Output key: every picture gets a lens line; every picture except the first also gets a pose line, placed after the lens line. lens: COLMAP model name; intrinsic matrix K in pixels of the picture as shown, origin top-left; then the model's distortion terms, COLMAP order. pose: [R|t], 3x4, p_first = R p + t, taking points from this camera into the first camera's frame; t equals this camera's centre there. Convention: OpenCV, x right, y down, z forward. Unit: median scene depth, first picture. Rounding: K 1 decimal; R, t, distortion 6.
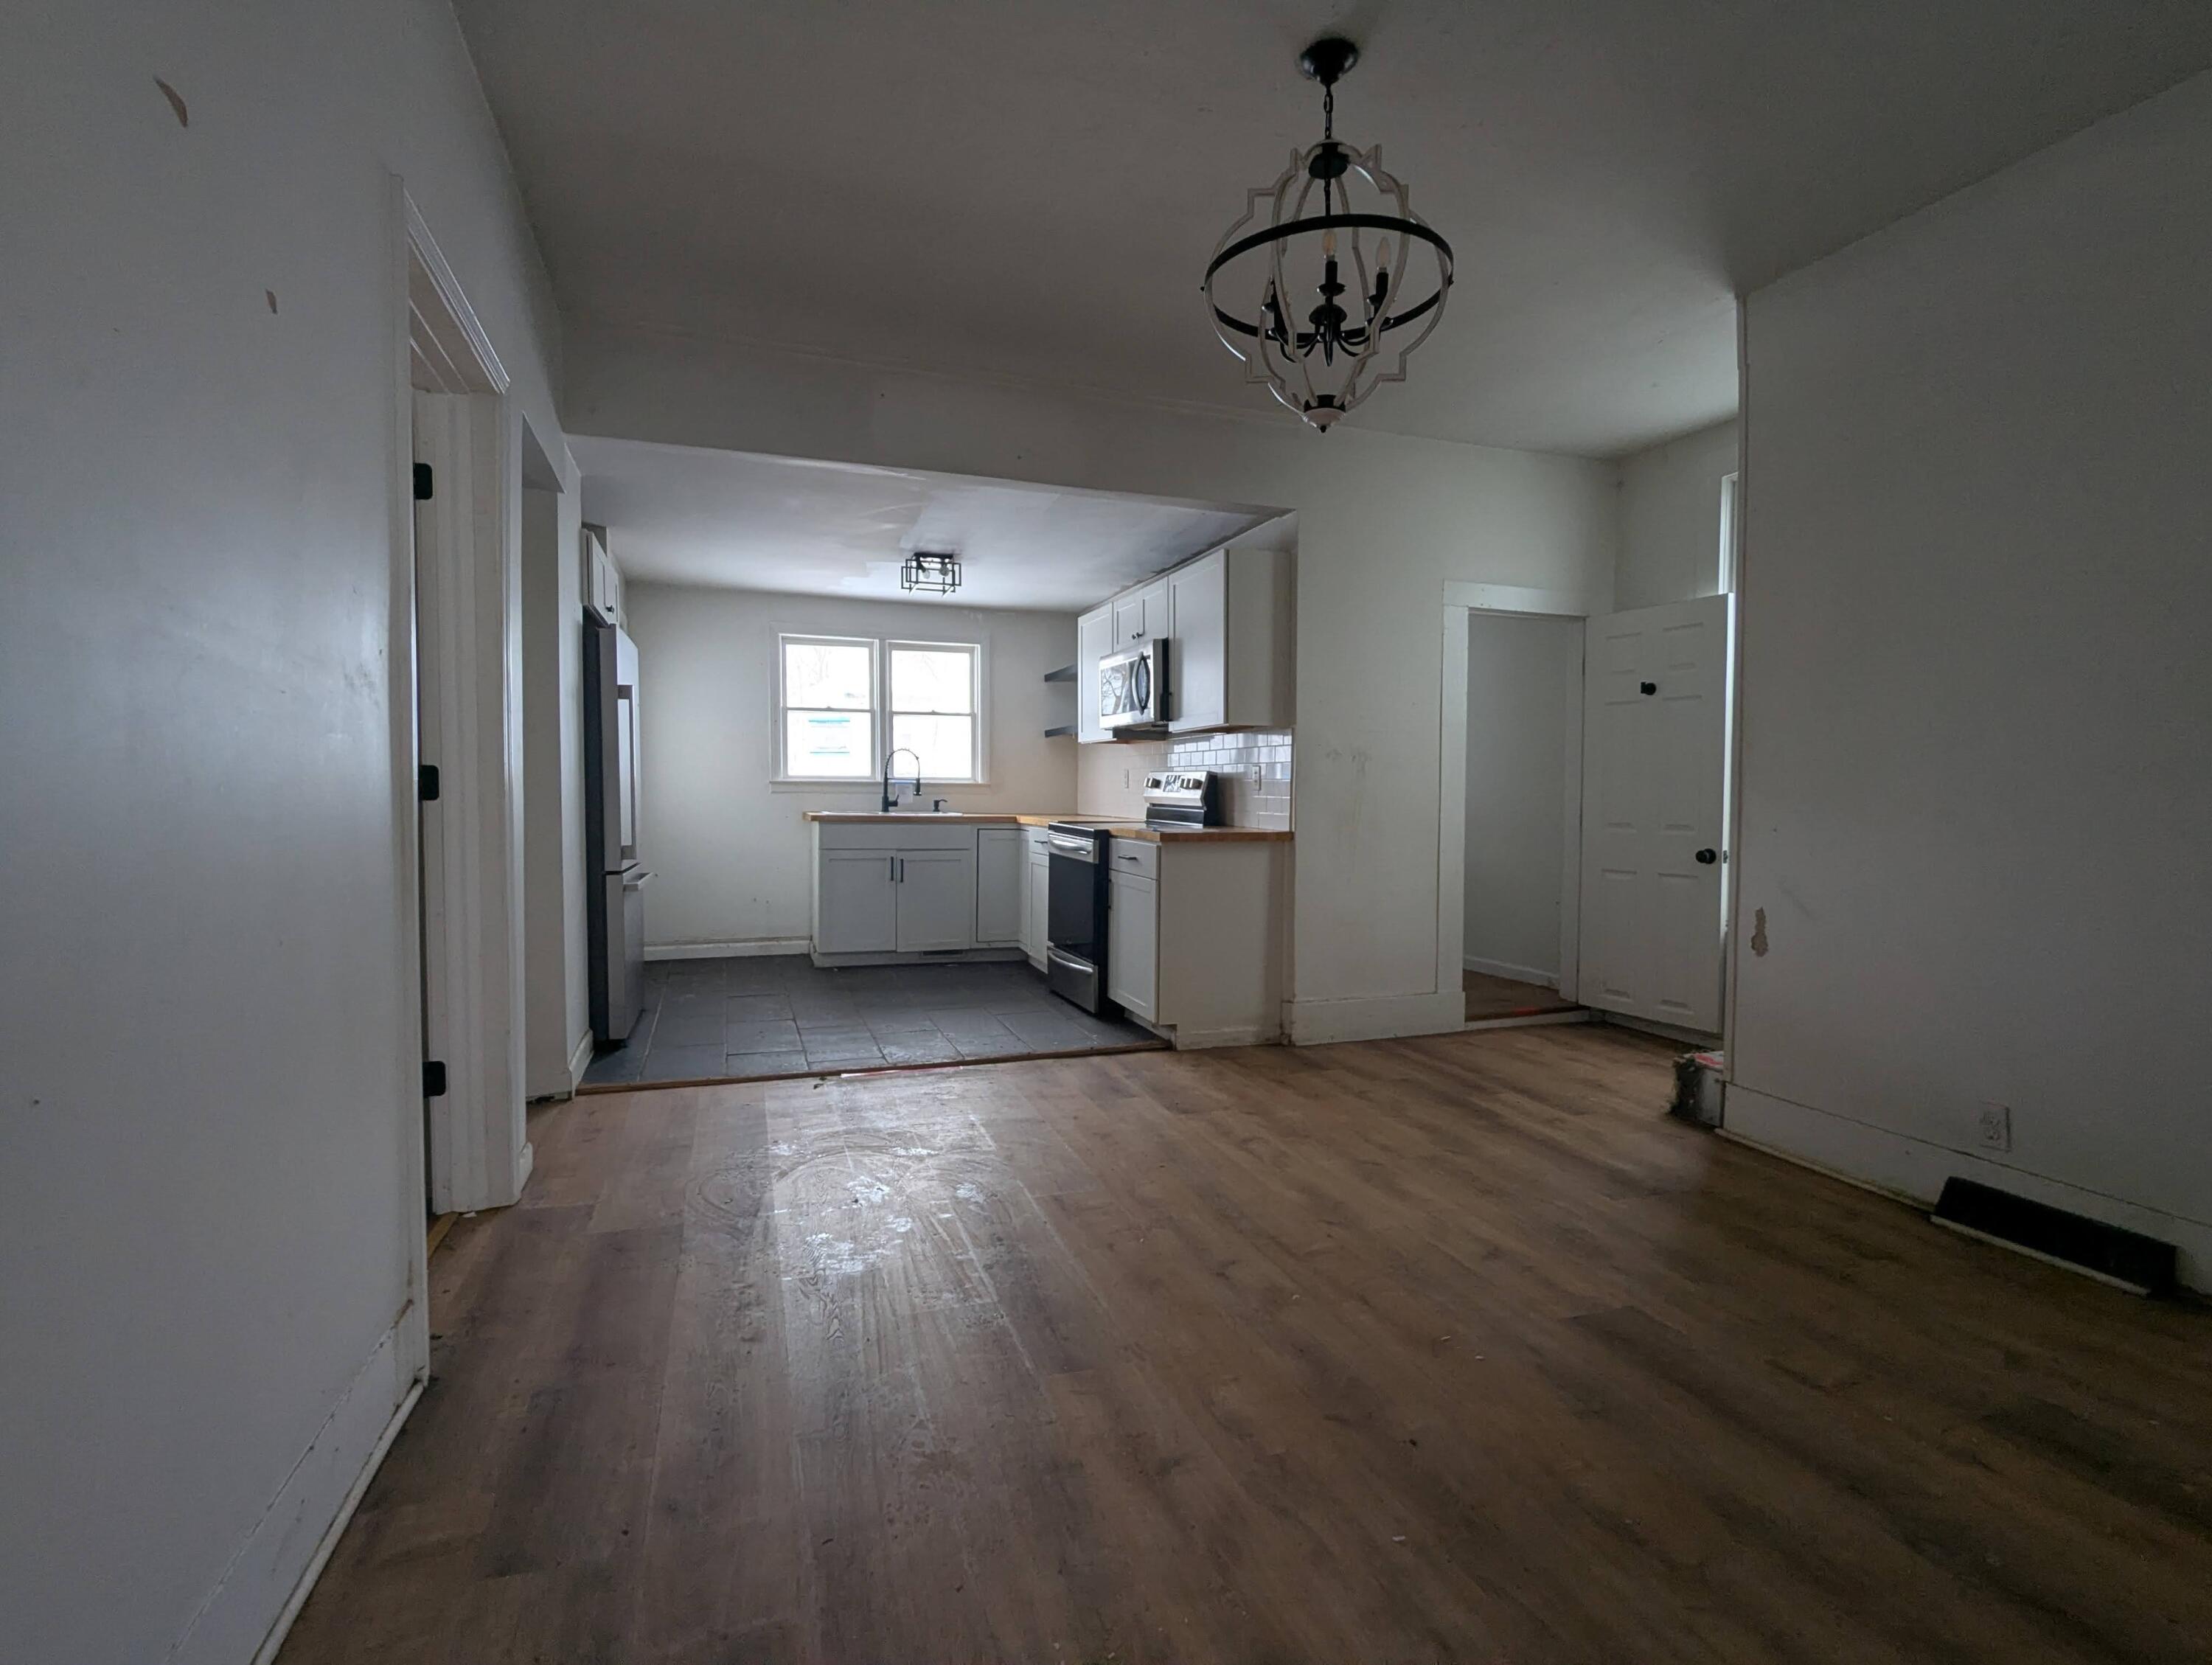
lens RADIAL K [[1039.7, 0, 1115.2], [0, 1039.7, 828.8], [0, 0, 1]] dist [0.004247, -0.000943]
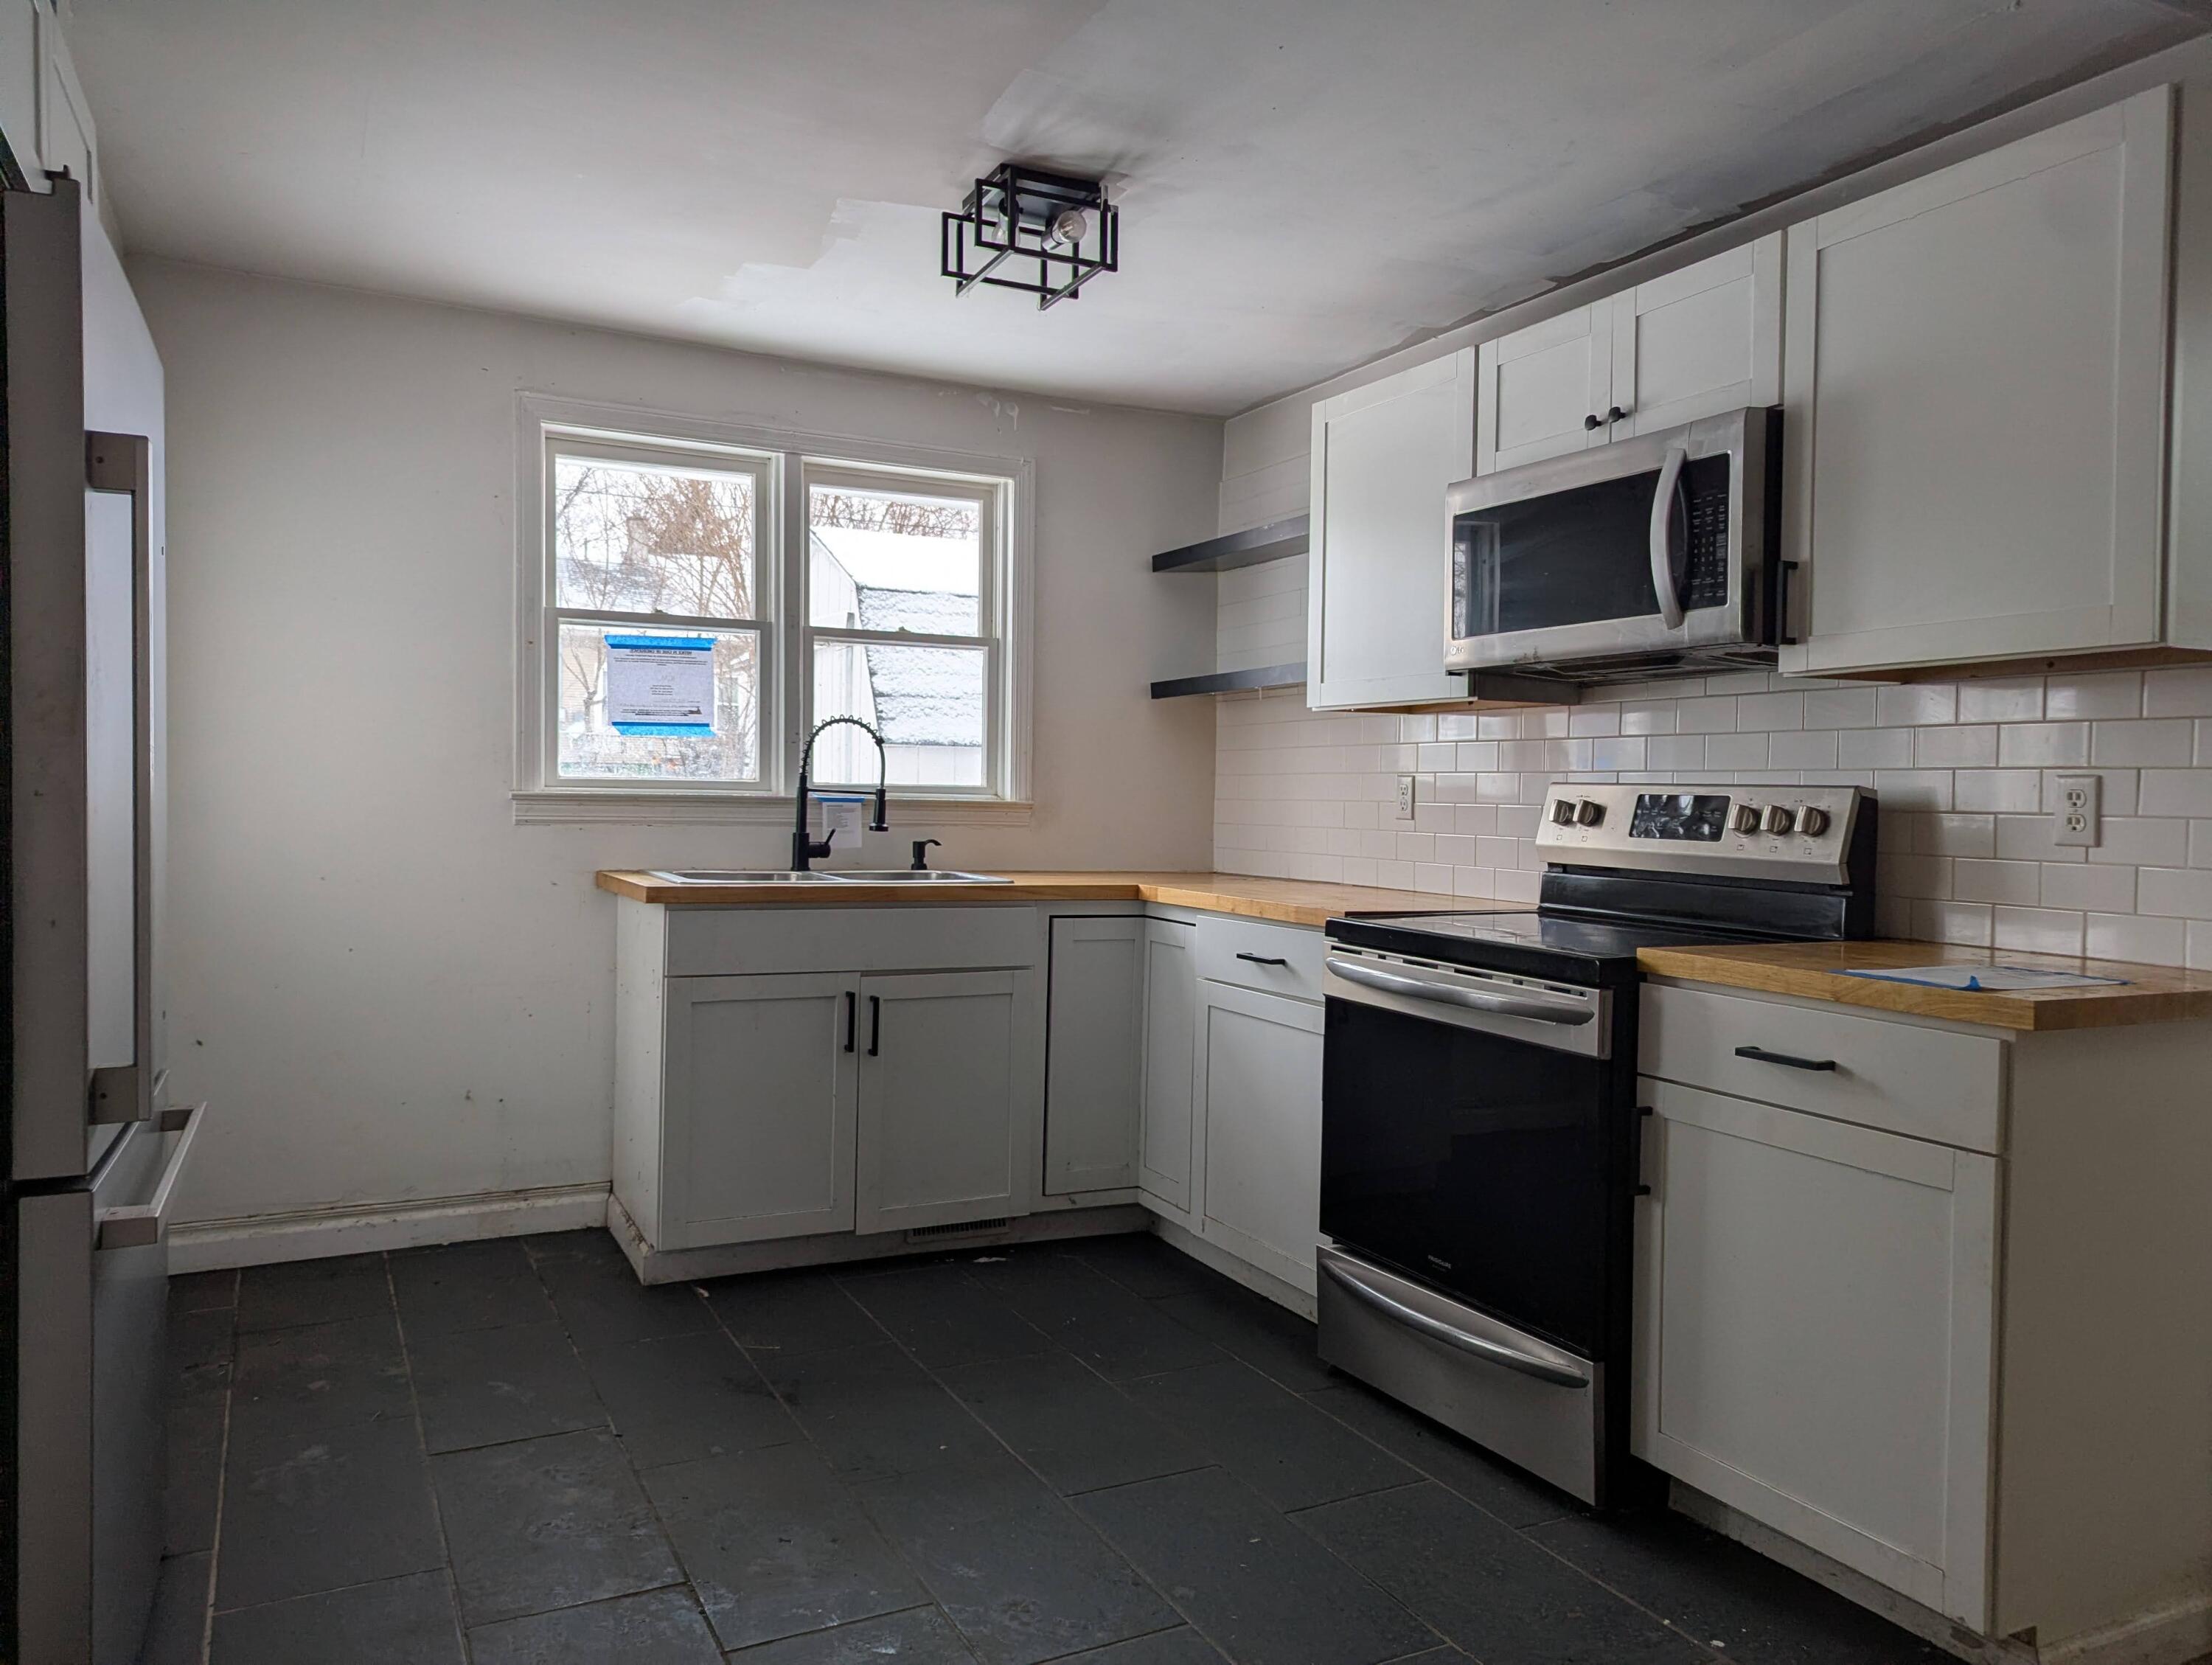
lens RADIAL K [[1546.9, 0, 1097.7], [0, 1546.9, 820.6], [0, 0, 1]] dist [0.053399, -0.036407]
pose [[0.992931, 0.007635, 0.118450, -0.193681], [-0.005276, 0.999782, -0.020217, -0.026326], [-0.118578, 0.019449, 0.992754, 0.412698]]
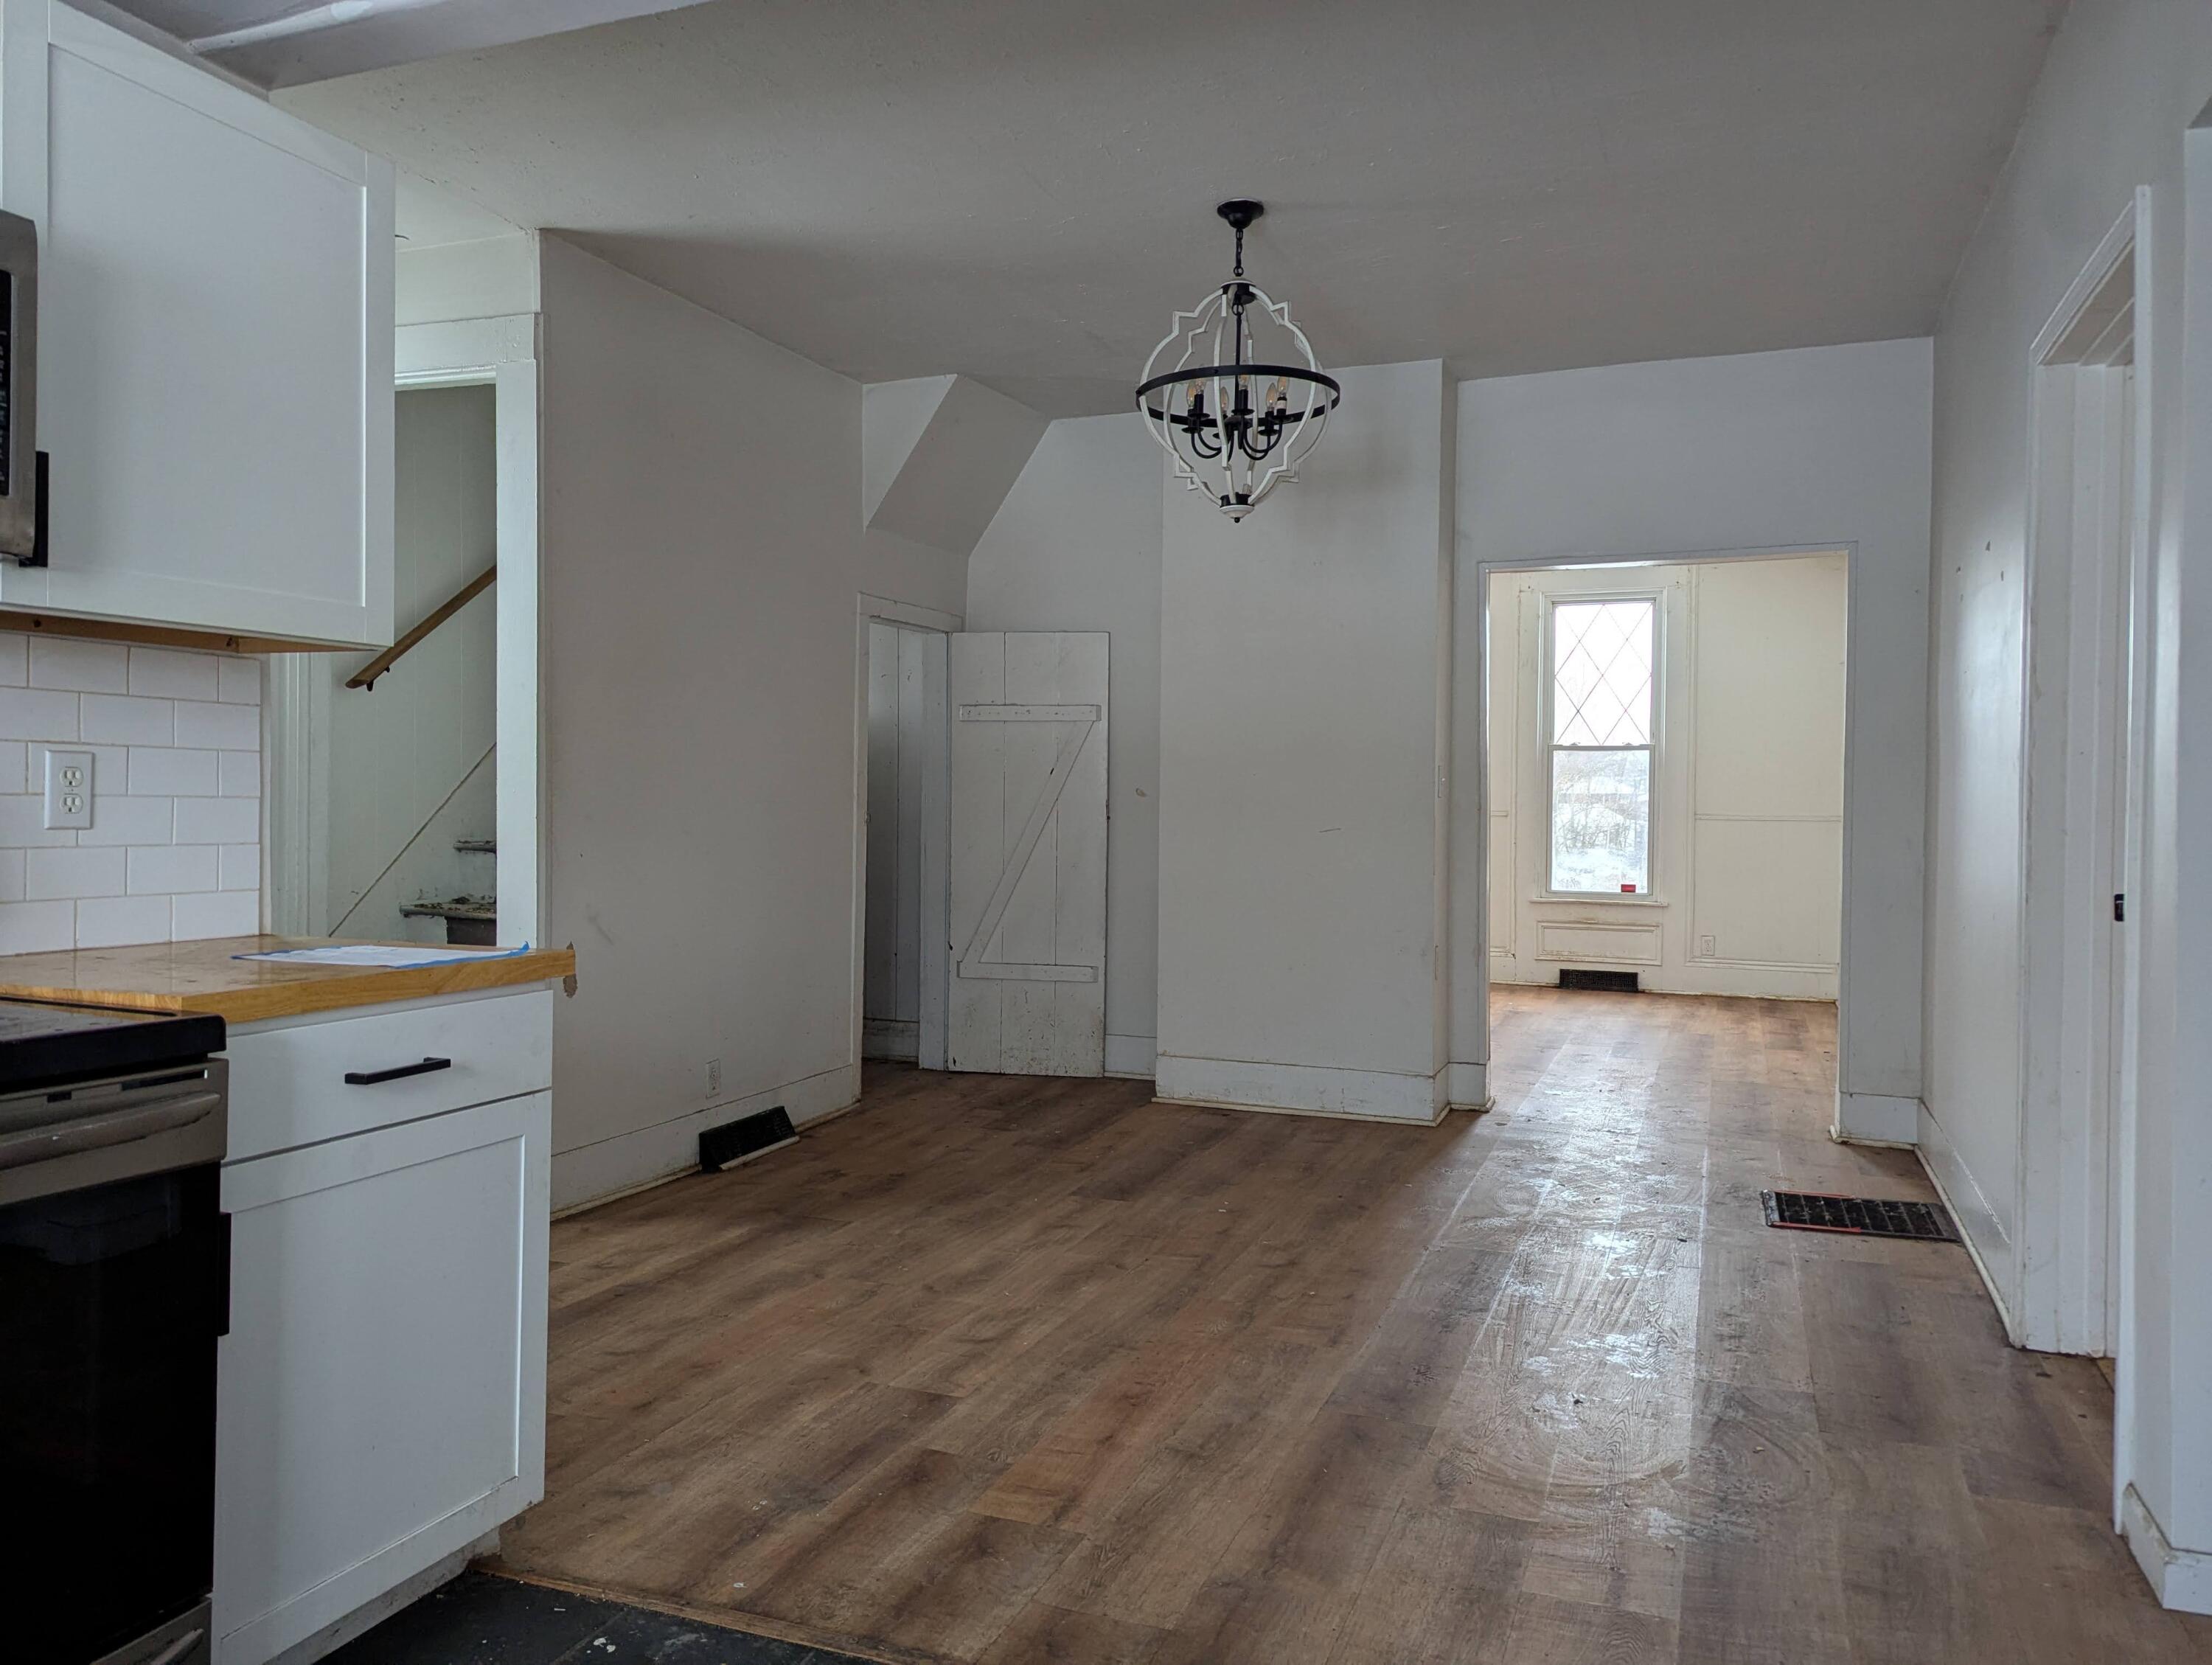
lens RADIAL K [[1546.9, 0, 1101.7], [0, 1546.9, 823.5], [0, 0, 1]] dist [0.053399, -0.036407]
pose [[-0.743992, -0.024364, 0.667745, -0.581156], [0.010563, 0.998781, 0.048213, -0.082267], [-0.668105, 0.042923, -0.742828, 1.624421]]
